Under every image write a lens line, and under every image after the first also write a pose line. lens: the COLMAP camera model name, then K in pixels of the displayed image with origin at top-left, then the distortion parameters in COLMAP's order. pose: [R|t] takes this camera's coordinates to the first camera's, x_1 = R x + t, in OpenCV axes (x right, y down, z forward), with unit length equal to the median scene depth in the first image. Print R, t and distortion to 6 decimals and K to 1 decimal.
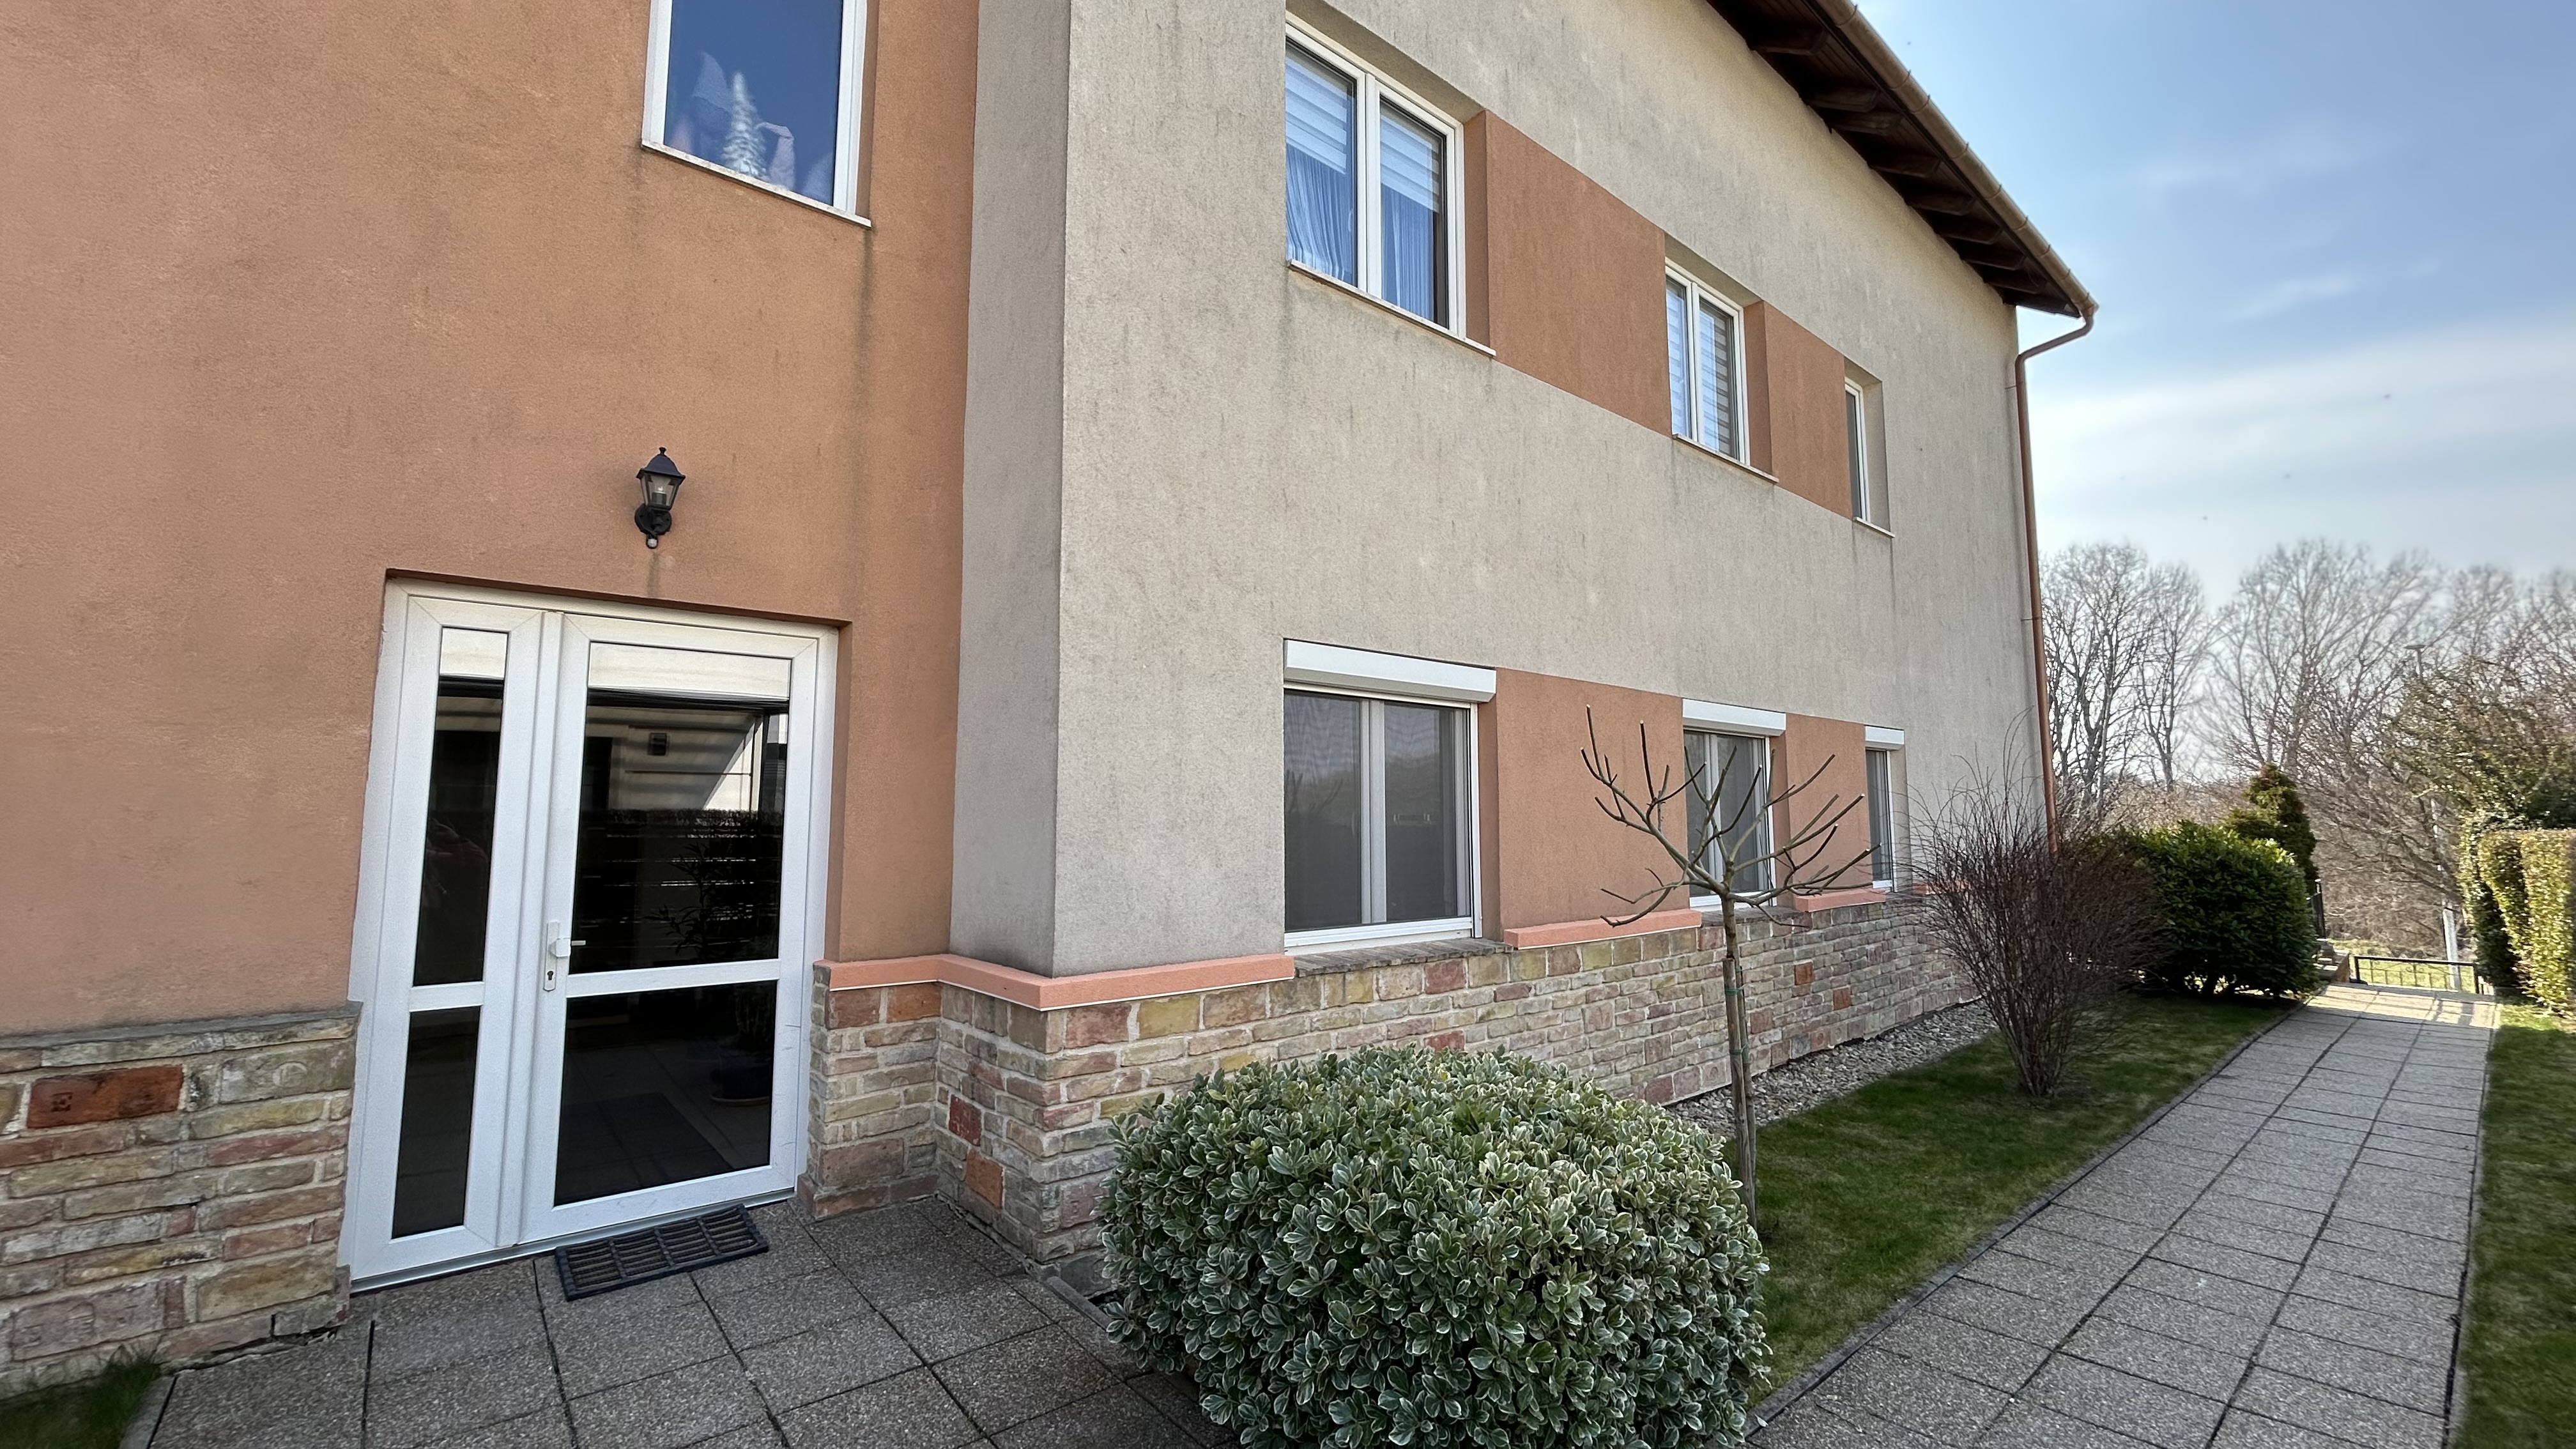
lens RADIAL K [[1028.8, 0, 1288.3], [0, 1028.8, 718.3], [0, 0, 1]] dist [0.001679, -0.001058]
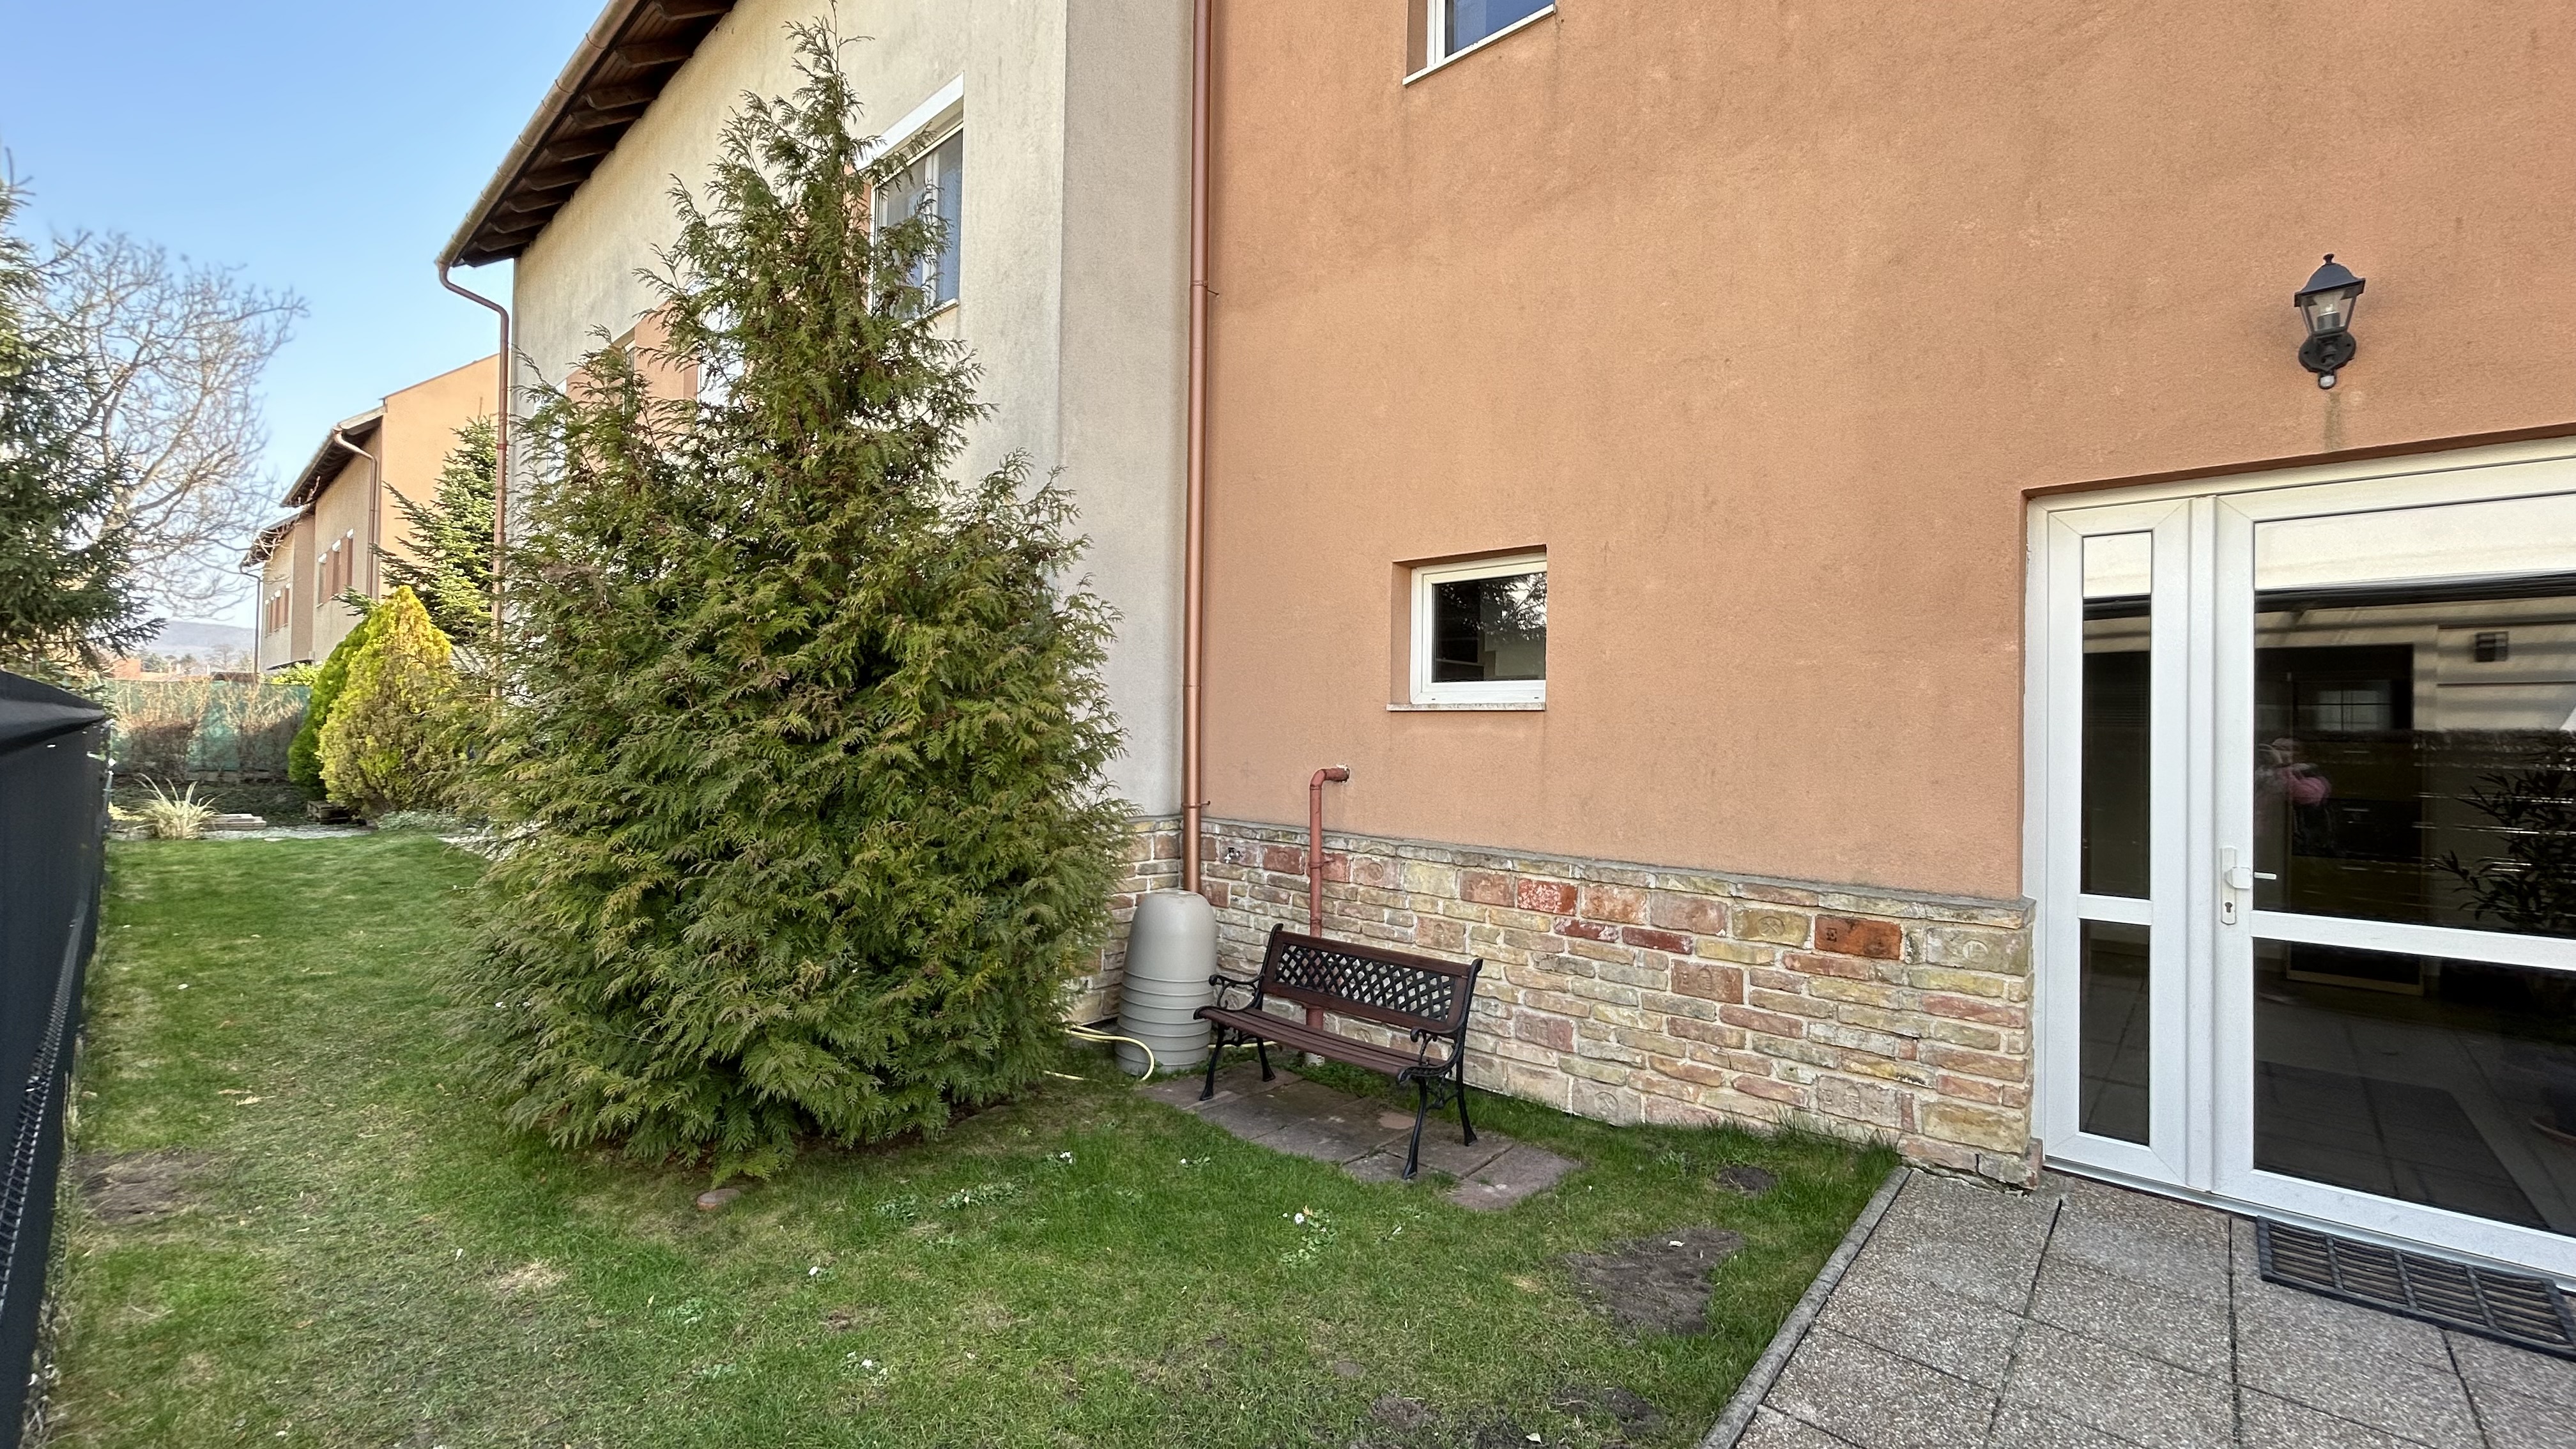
lens RADIAL K [[1028.8, 0, 1288.3], [0, 1028.8, 718.3], [0, 0, 1]] dist [0.001679, -0.001058]
pose [[0.147534, -0.010177, -0.989005, 0.047276], [0.082291, 0.996606, 0.002020, 0.022791], [0.985628, -0.081684, 0.147871, 0.098310]]
